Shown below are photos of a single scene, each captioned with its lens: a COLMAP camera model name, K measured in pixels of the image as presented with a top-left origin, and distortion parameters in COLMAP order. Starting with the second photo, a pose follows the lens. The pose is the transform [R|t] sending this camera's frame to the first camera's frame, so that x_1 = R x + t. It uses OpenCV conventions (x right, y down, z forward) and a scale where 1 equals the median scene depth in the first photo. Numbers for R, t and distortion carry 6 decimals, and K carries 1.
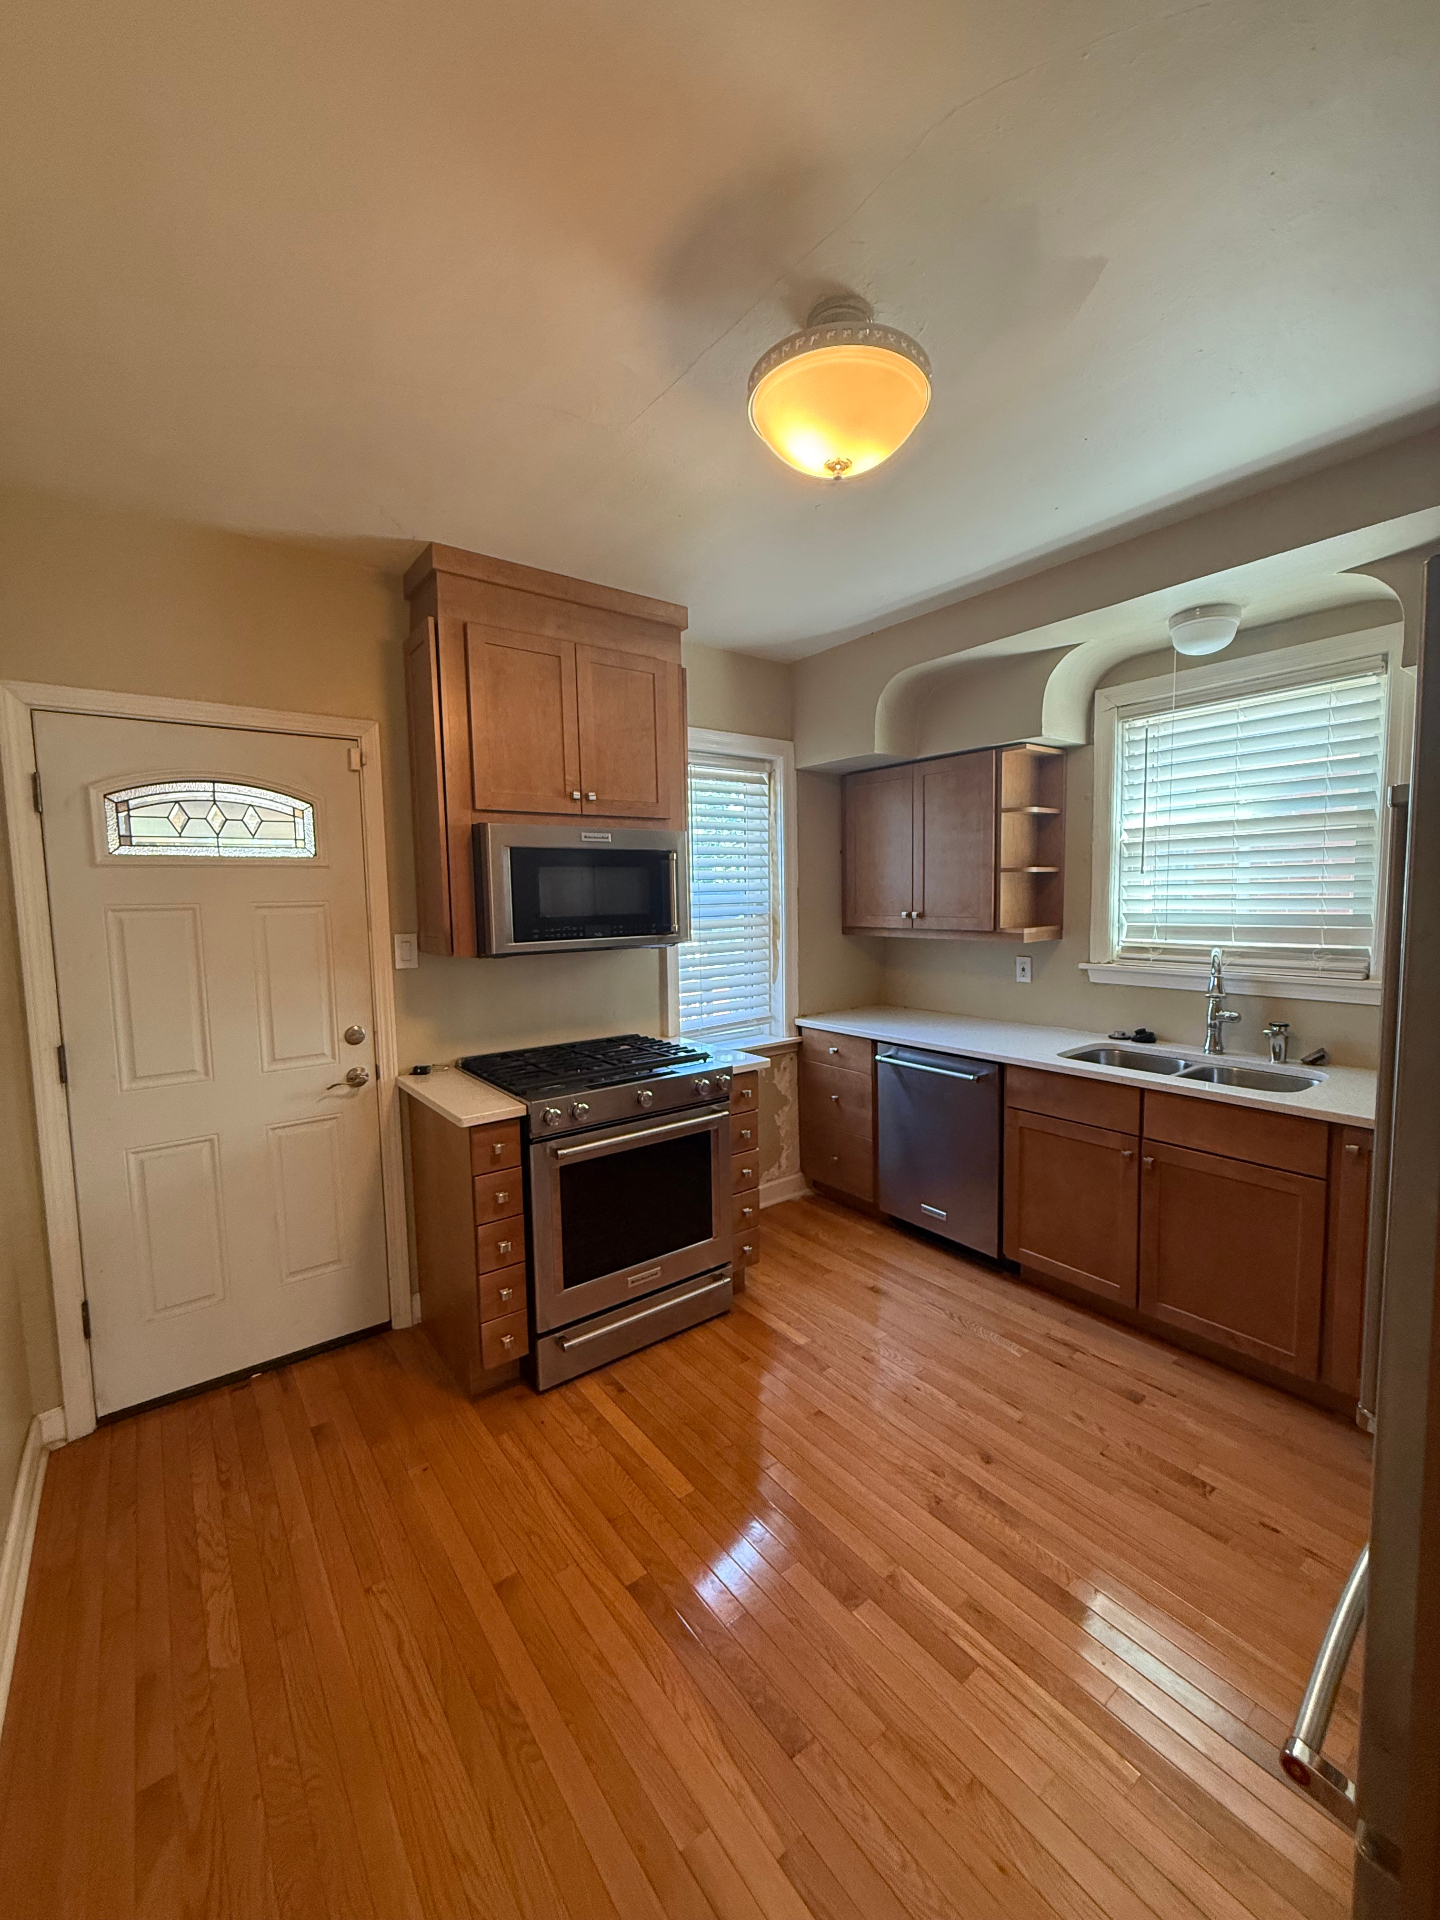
lens RADIAL K [[767.5, 0, 706.5], [0, 767.5, 958.8], [0, 0, 1]] dist [-0.003586, 0.000612]
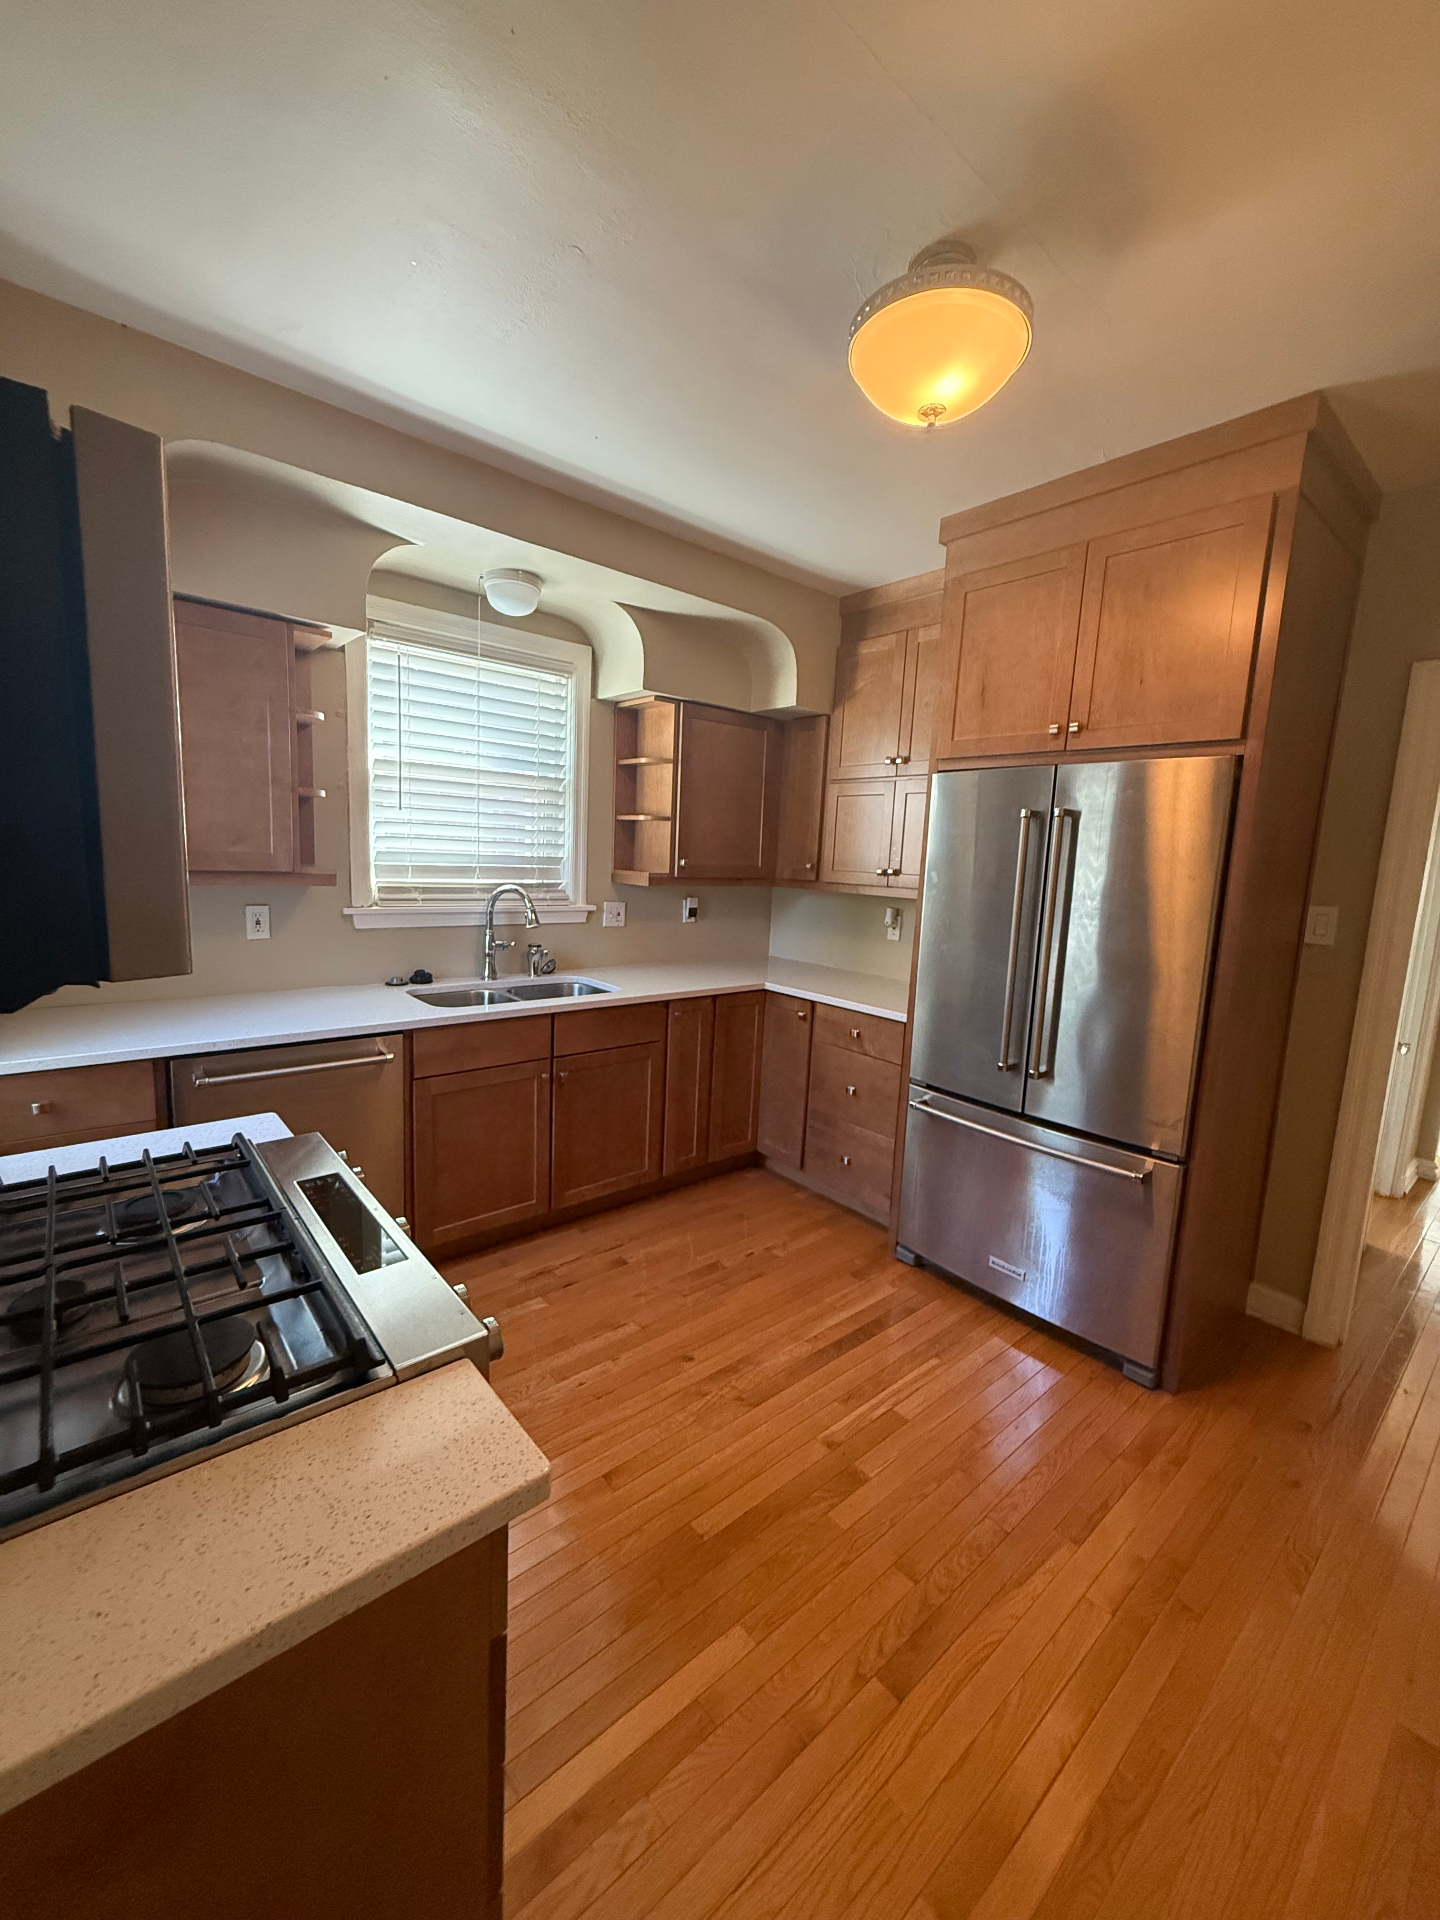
lens RADIAL K [[767.5, 0, 723.2], [0, 767.5, 964.1], [0, 0, 1]] dist [-0.003586, 0.000612]
pose [[-0.079657, -0.137692, 0.987267, -0.497683], [0.026205, 0.989782, 0.140157, -0.050538], [-0.996478, 0.037036, -0.075235, 0.769713]]
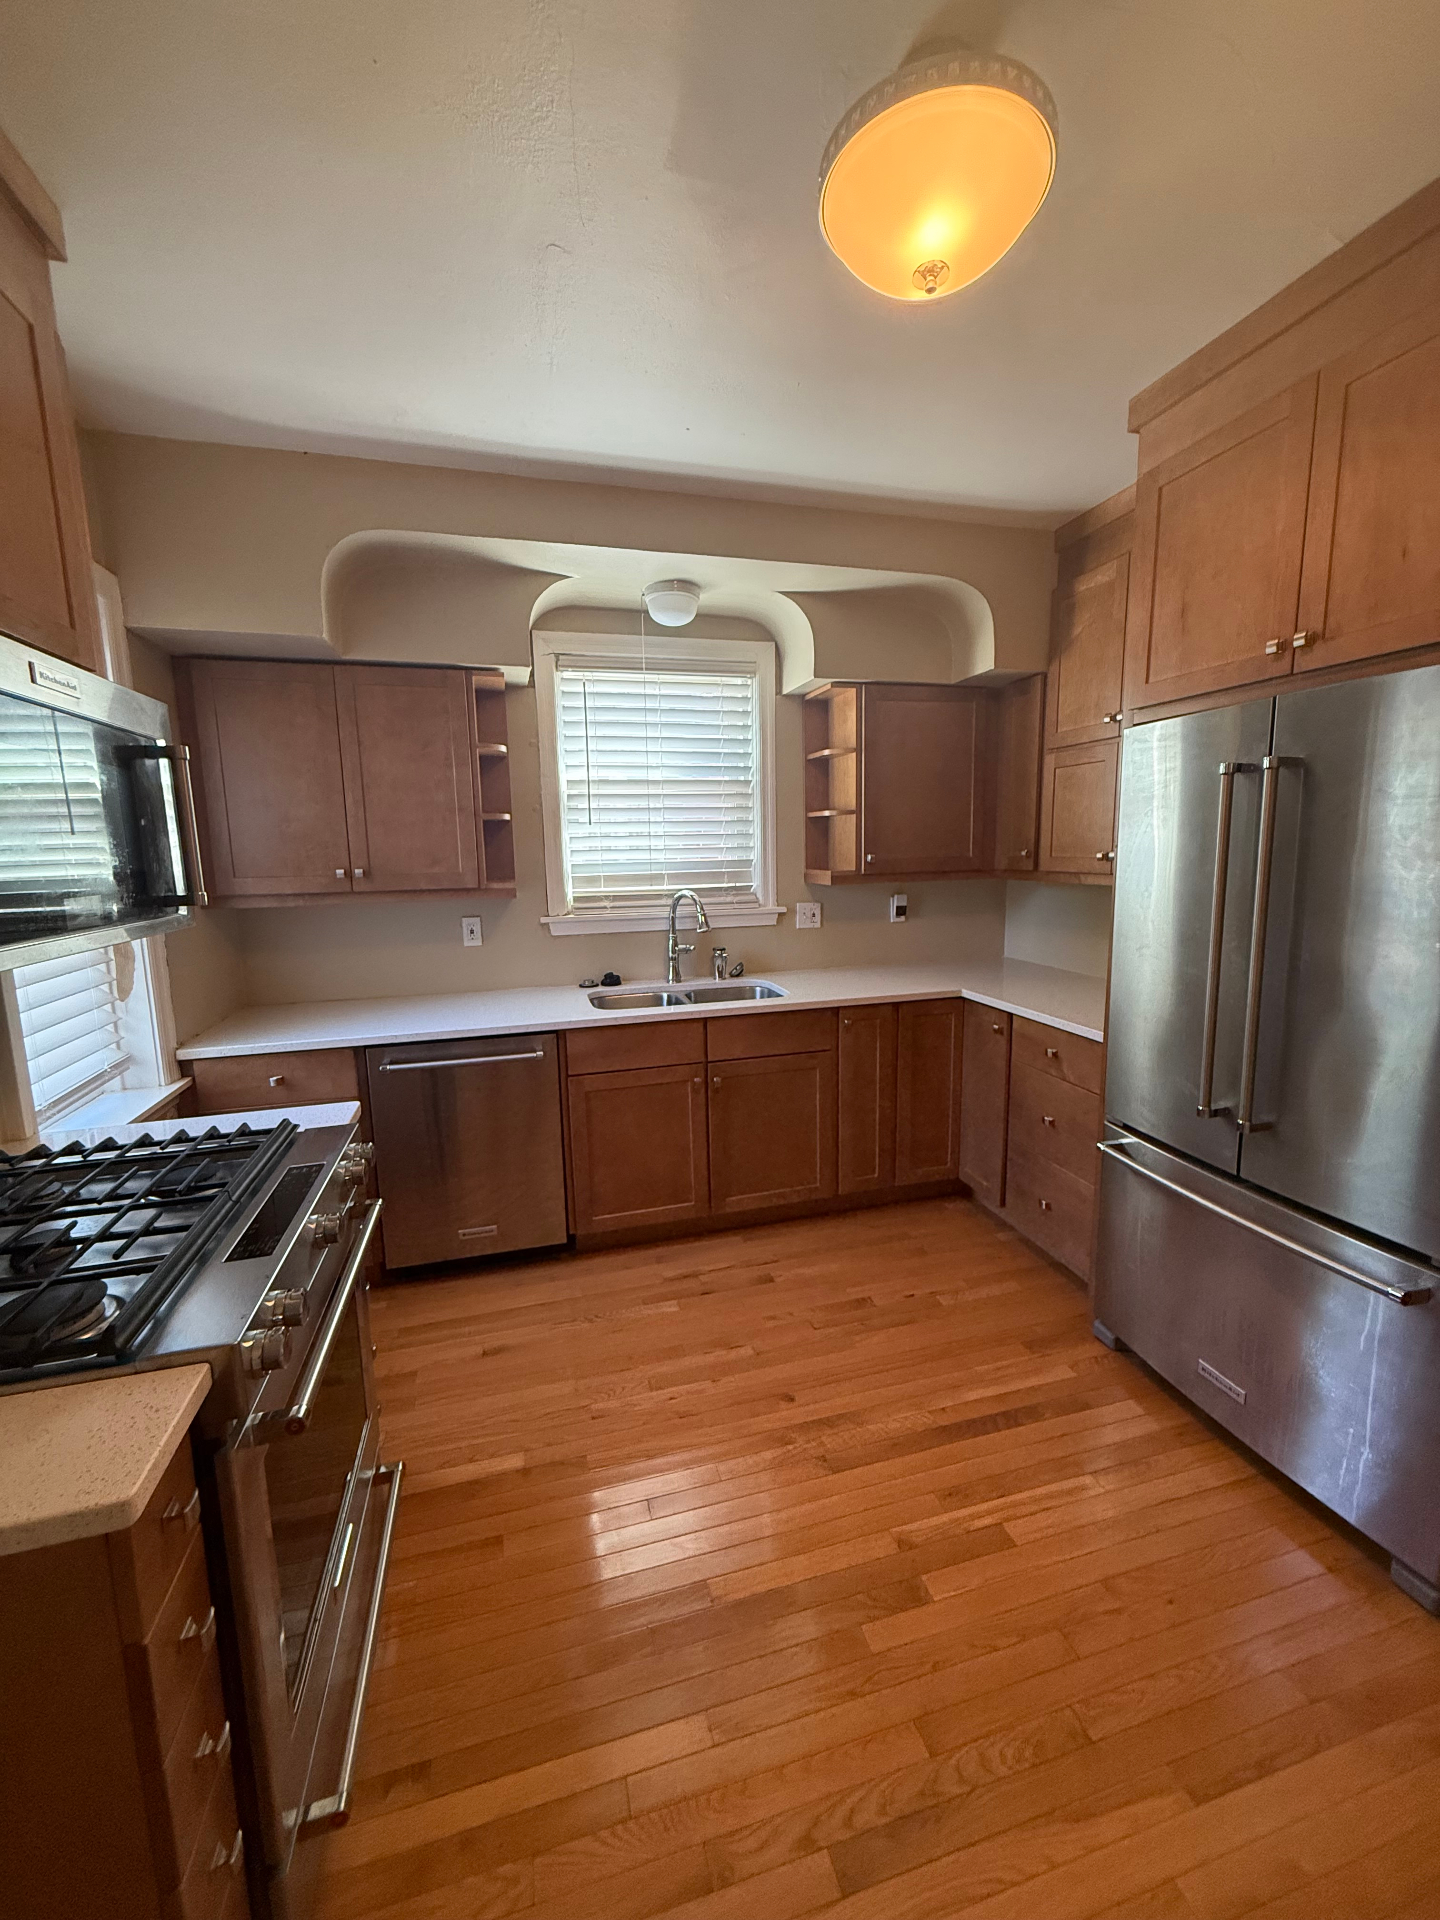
lens RADIAL K [[767.5, 0, 727.8], [0, 767.5, 962.8], [0, 0, 1]] dist [-0.003586, 0.000612]
pose [[0.352430, -0.140282, 0.925264, -0.401432], [0.083193, 0.989483, 0.118331, -0.038846], [-0.932133, 0.035272, 0.360393, 0.521720]]
